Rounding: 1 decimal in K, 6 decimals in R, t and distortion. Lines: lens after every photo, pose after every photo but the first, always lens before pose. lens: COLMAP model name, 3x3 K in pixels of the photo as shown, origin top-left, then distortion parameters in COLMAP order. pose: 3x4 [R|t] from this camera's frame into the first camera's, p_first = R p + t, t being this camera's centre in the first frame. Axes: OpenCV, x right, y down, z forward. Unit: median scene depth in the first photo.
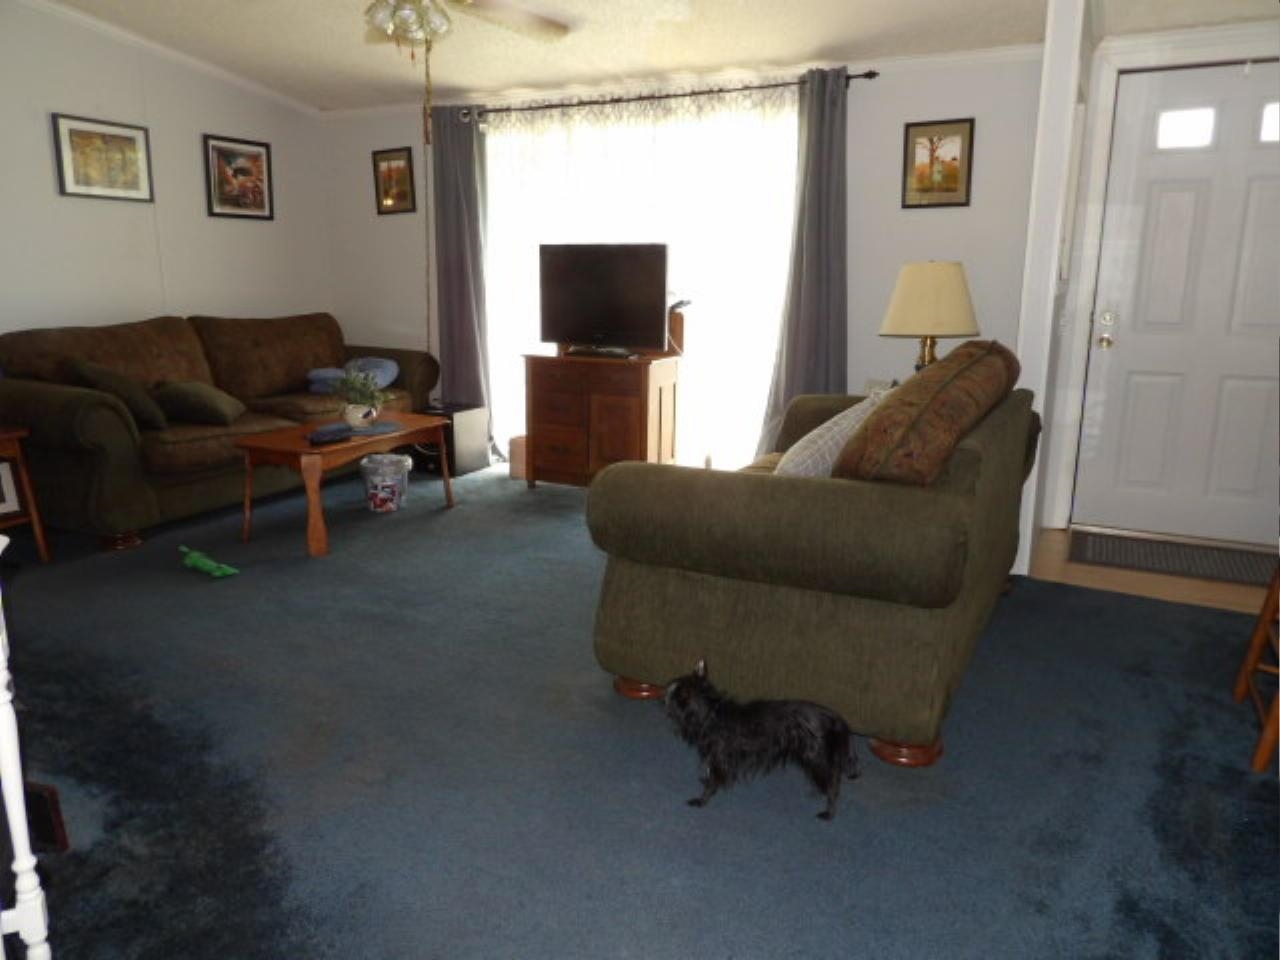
lens RADIAL K [[891.7, 0, 640.0], [0, 891.7, 480.0], [0, 0, 1]] dist [-0.031538, 0.003504]
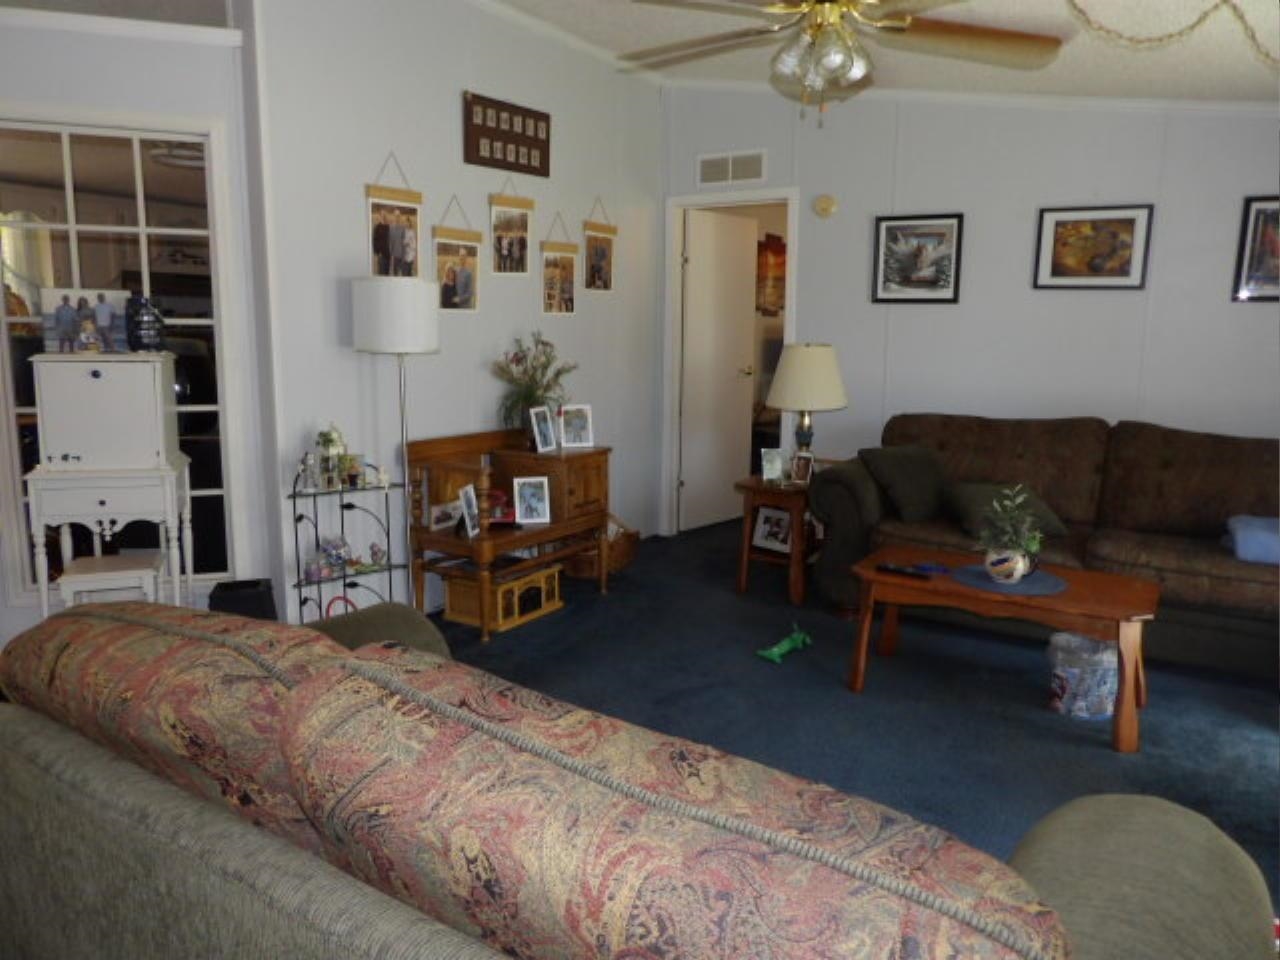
lens RADIAL K [[890.5, 0, 640.0], [0, 890.5, 480.0], [0, 0, 1]] dist [-0.068192, 0.070508]
pose [[-0.014419, 0.134441, -0.990817, 0.348207], [-0.250955, 0.958716, 0.133737, -0.138124], [0.967891, 0.250579, 0.019915, 0.595103]]
